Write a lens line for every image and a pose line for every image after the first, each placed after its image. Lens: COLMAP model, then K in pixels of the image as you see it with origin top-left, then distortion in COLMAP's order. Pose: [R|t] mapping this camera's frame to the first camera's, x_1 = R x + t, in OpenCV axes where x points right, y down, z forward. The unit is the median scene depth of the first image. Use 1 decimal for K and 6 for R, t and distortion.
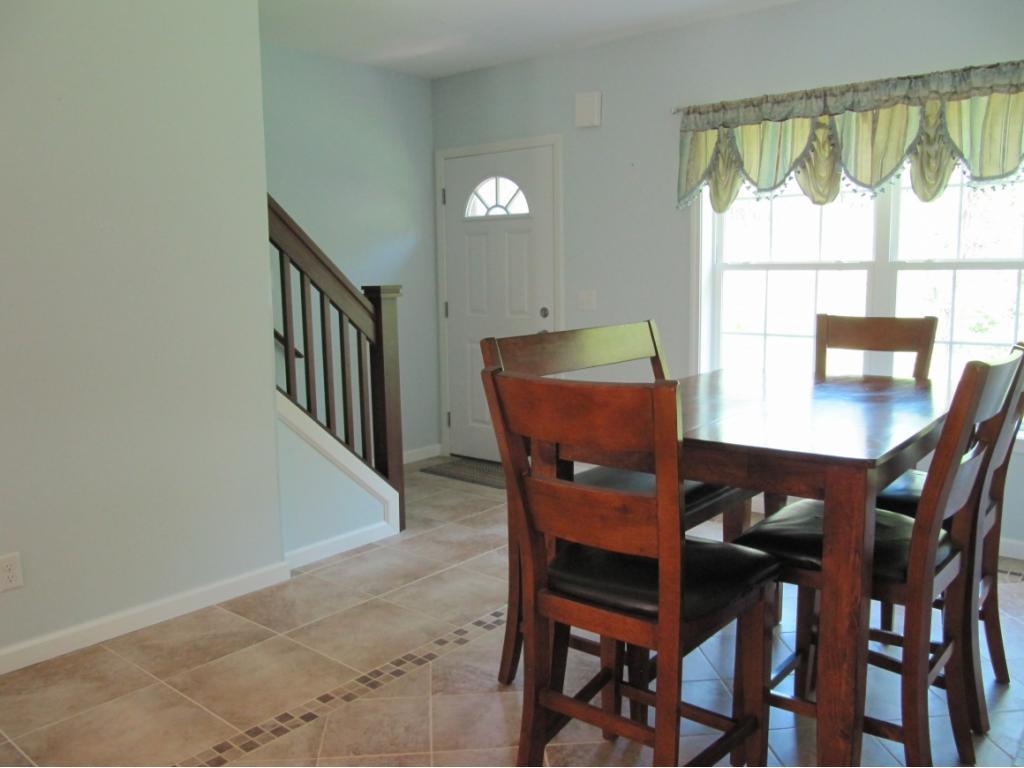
lens RADIAL K [[844.6, 0, 504.0], [0, 844.6, 385.4], [0, 0, 1]] dist [-0.050083, 0.018677]
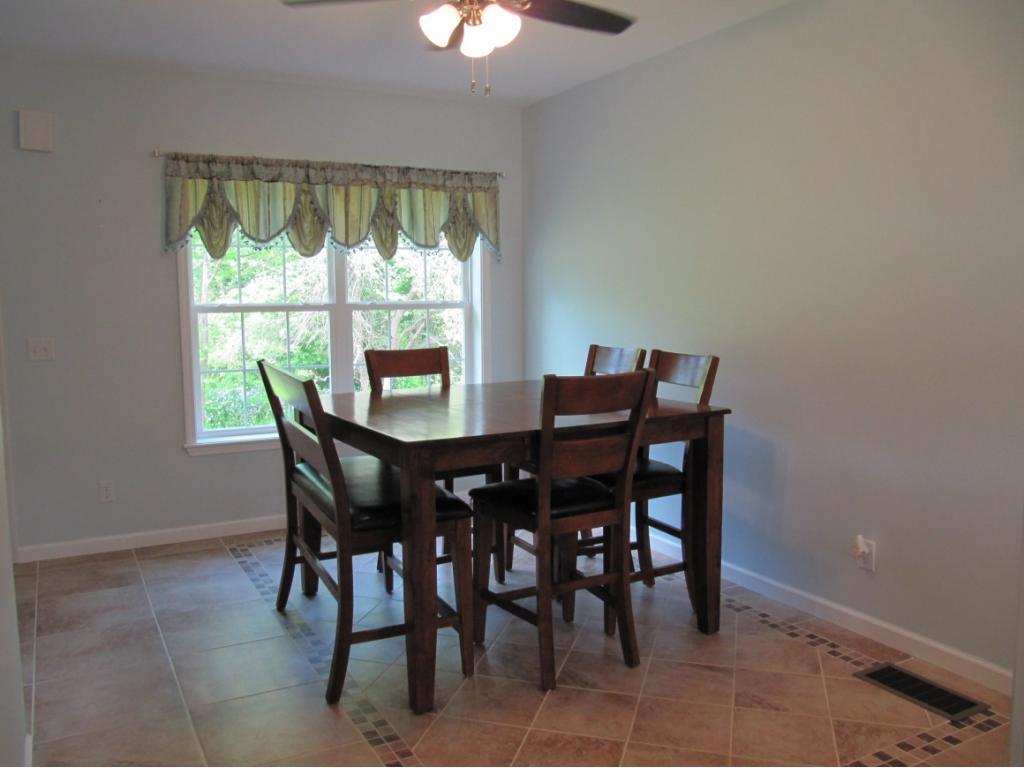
lens RADIAL K [[844.6, 0, 504.0], [0, 844.6, 385.4], [0, 0, 1]] dist [-0.050083, 0.018677]
pose [[0.359866, -0.085025, 0.929122, -0.651773], [0.134013, 0.990223, 0.038710, -0.042941], [-0.923329, 0.110584, 0.367742, 0.317576]]
